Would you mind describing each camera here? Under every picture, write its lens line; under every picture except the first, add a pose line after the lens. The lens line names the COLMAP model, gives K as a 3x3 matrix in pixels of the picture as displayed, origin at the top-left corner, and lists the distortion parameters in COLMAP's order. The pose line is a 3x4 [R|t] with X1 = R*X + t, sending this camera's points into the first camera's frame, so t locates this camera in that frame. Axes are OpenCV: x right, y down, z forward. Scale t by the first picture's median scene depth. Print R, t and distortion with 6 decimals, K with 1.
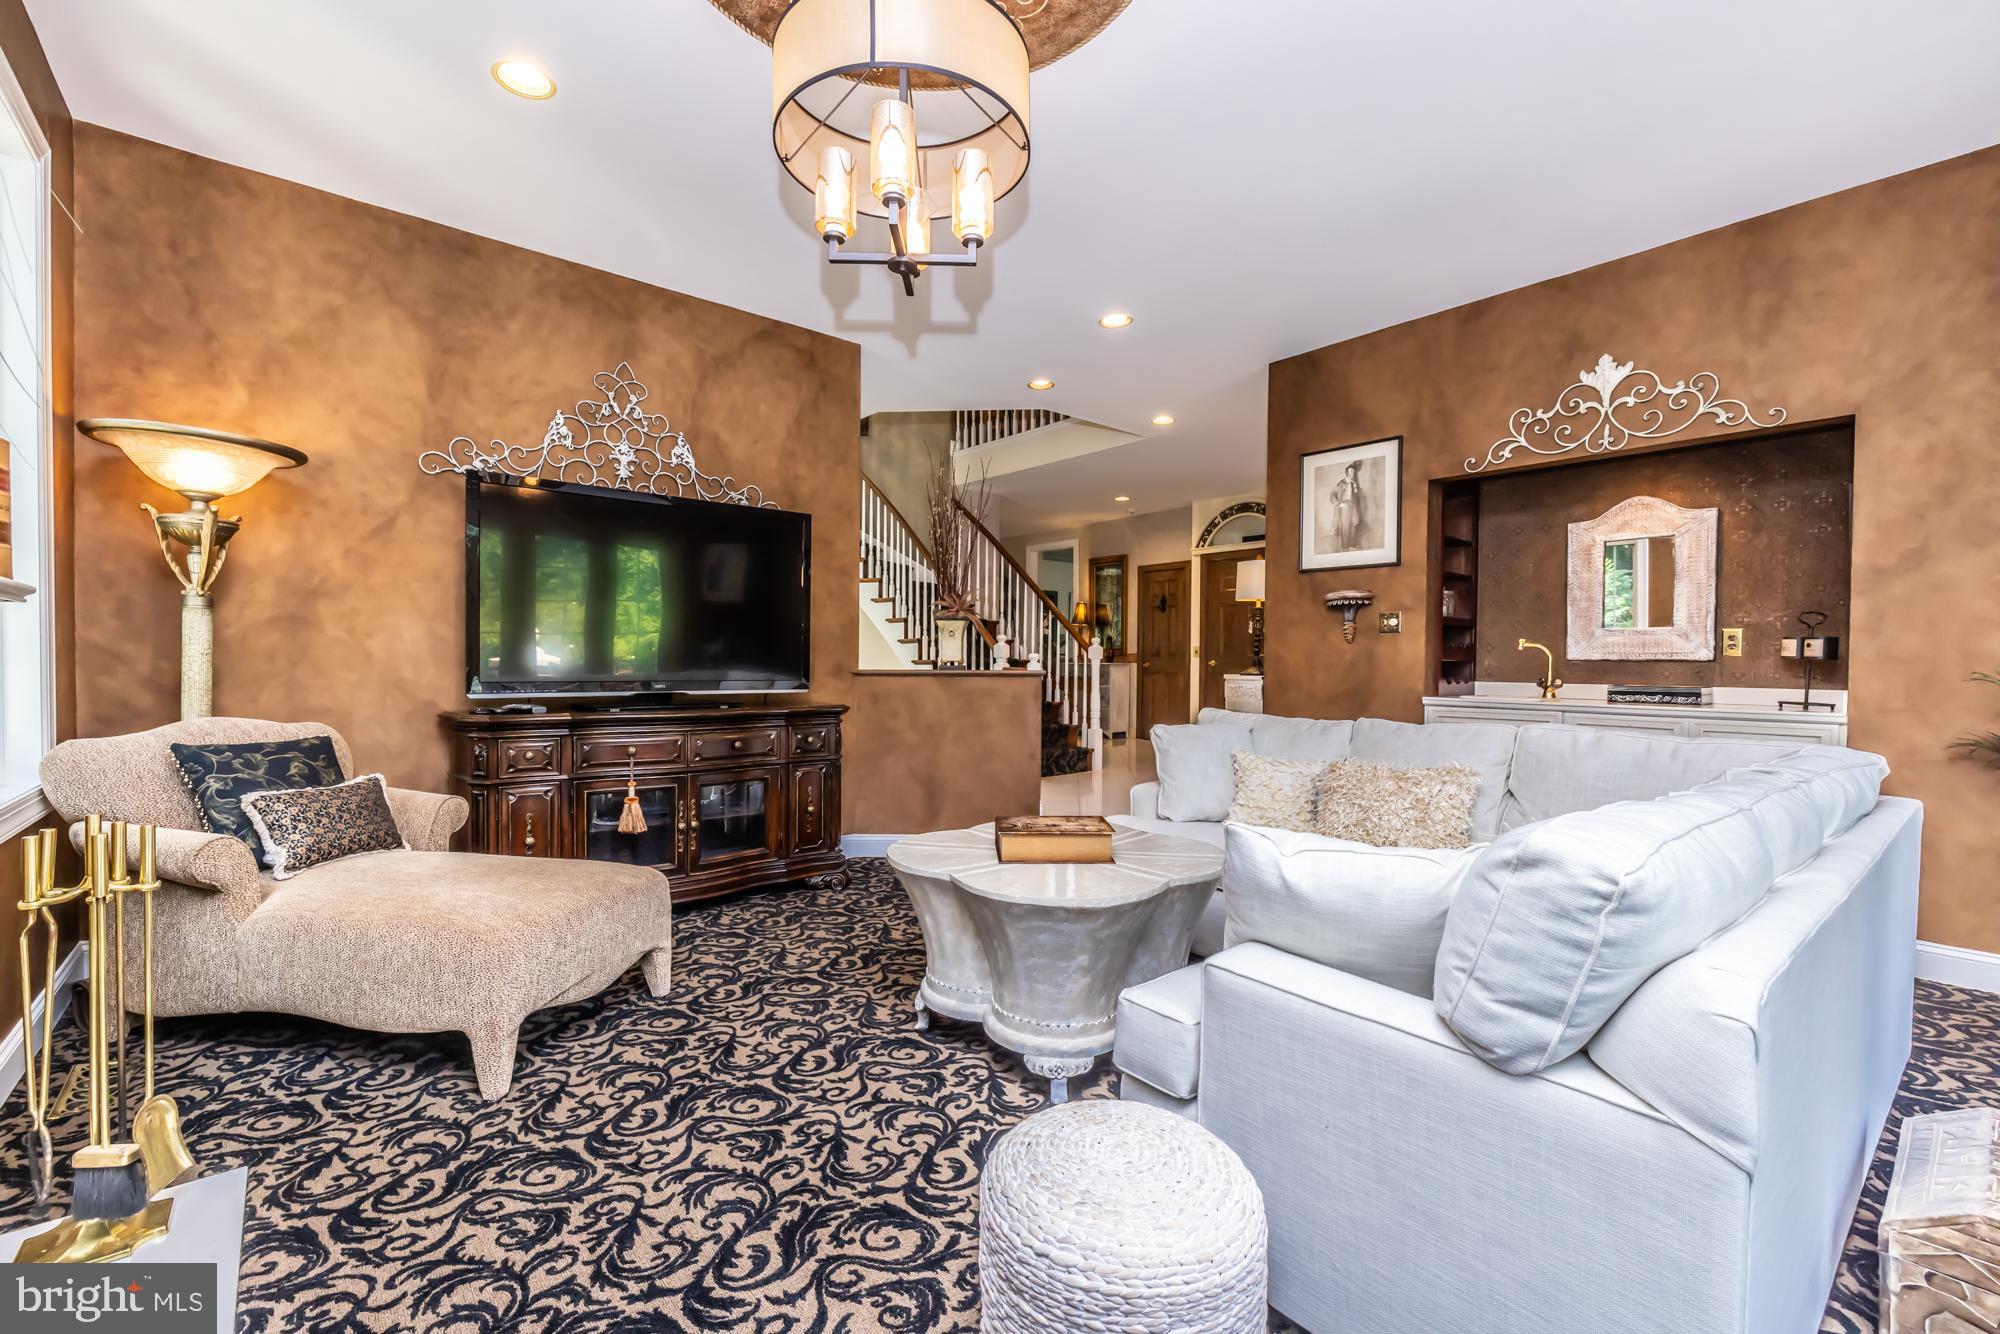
lens RADIAL K [[939.7, 0, 1000.6], [0, 939.7, 675.4], [0, 0, 1]] dist [0.001111, 0.000039]
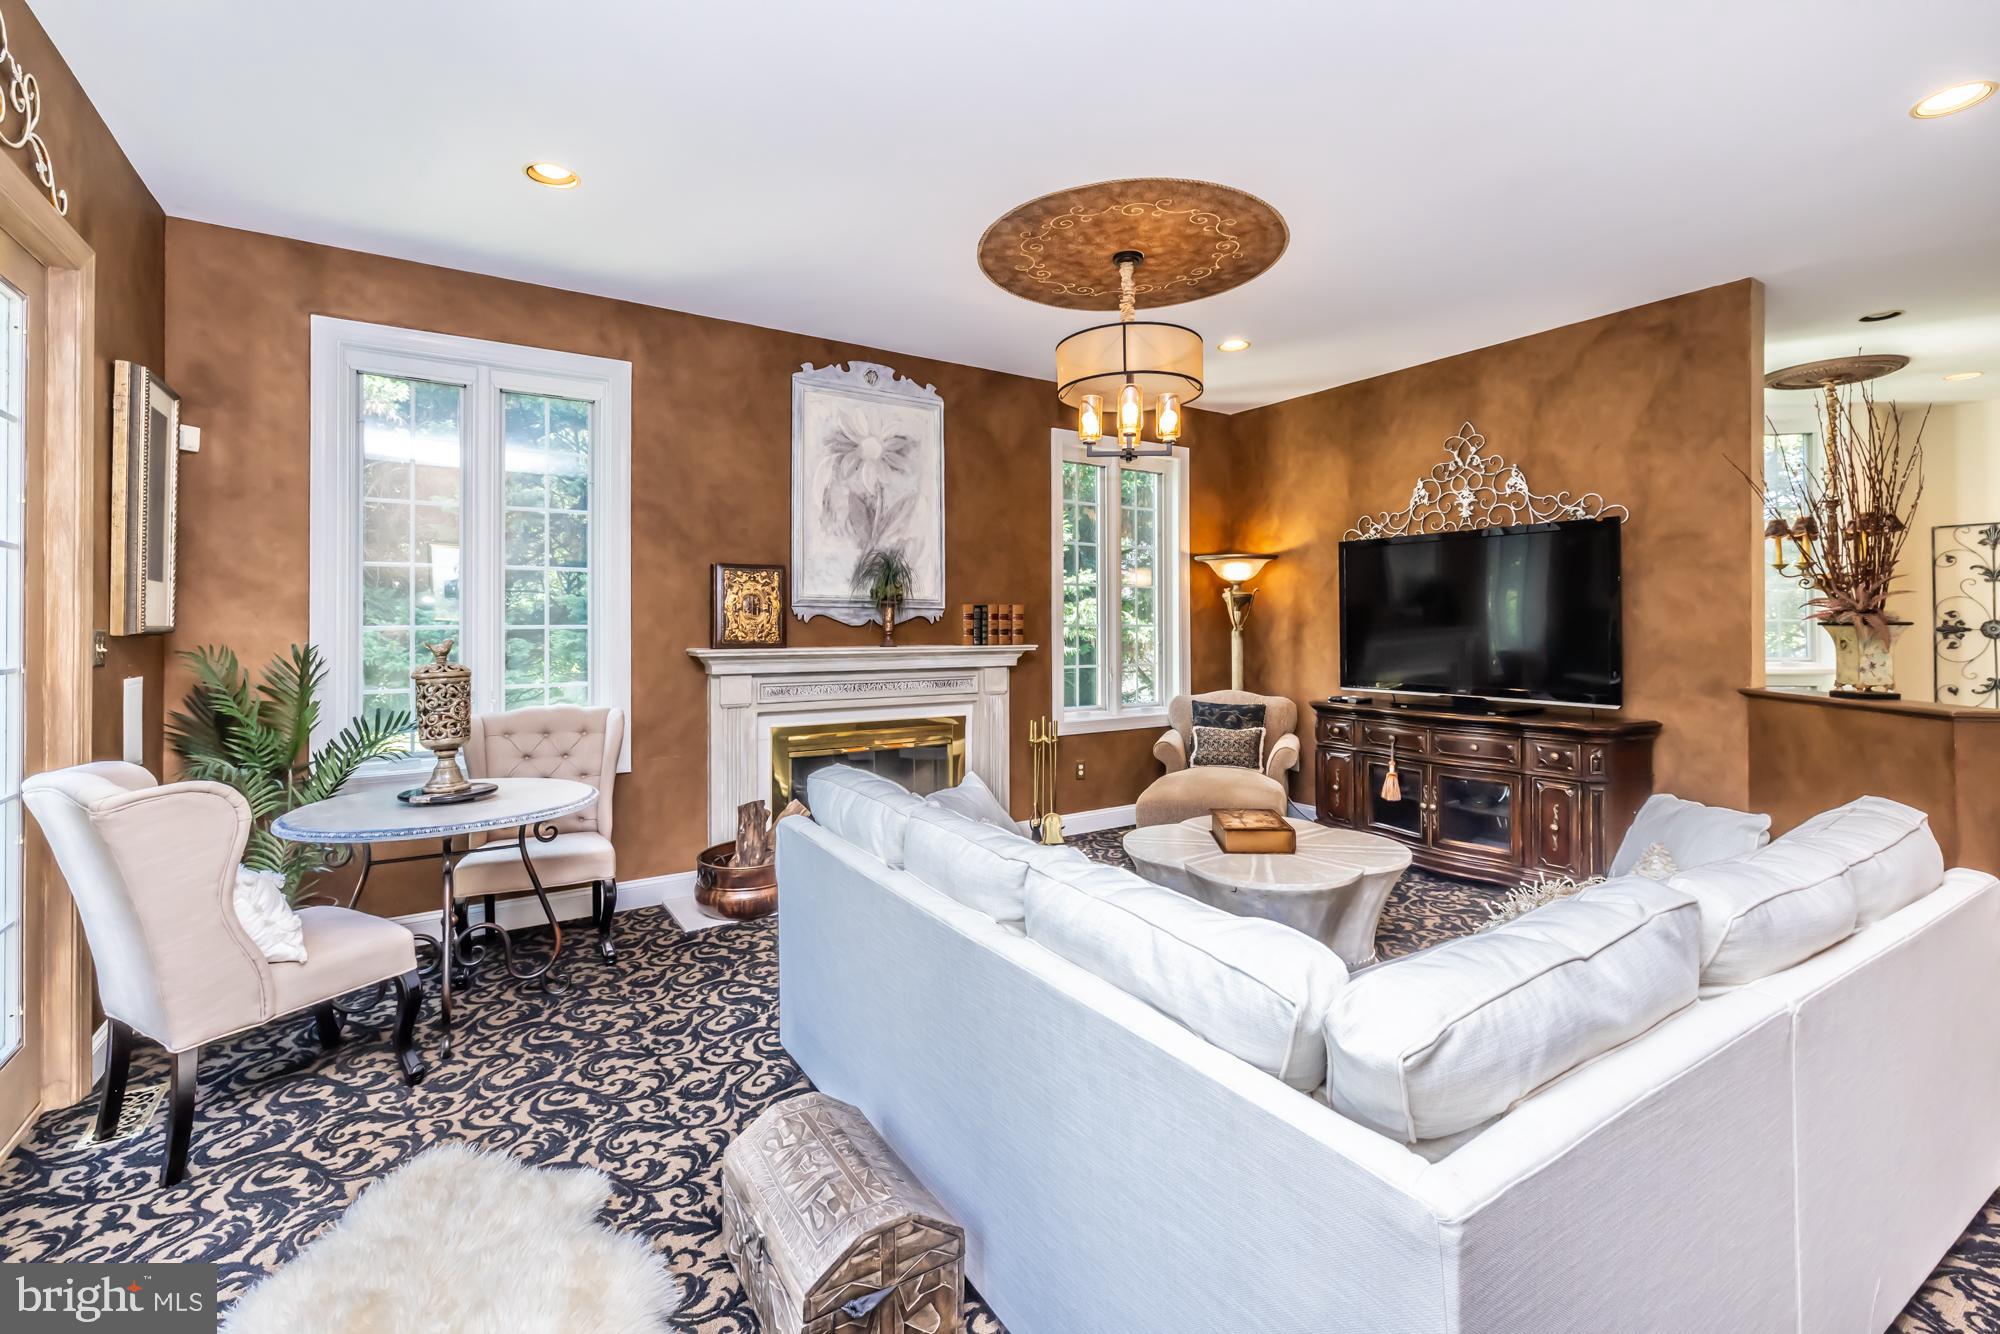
lens RADIAL K [[856.4, 0, 1001.6], [0, 856.4, 654.9], [0, 0, 1]] dist [0.004688, 0.001041]
pose [[-0.164573, 0.015217, -0.986248, 0.790301], [-0.021258, 0.999594, 0.018970, -0.041380], [0.986136, 0.024088, -0.164182, 0.595439]]
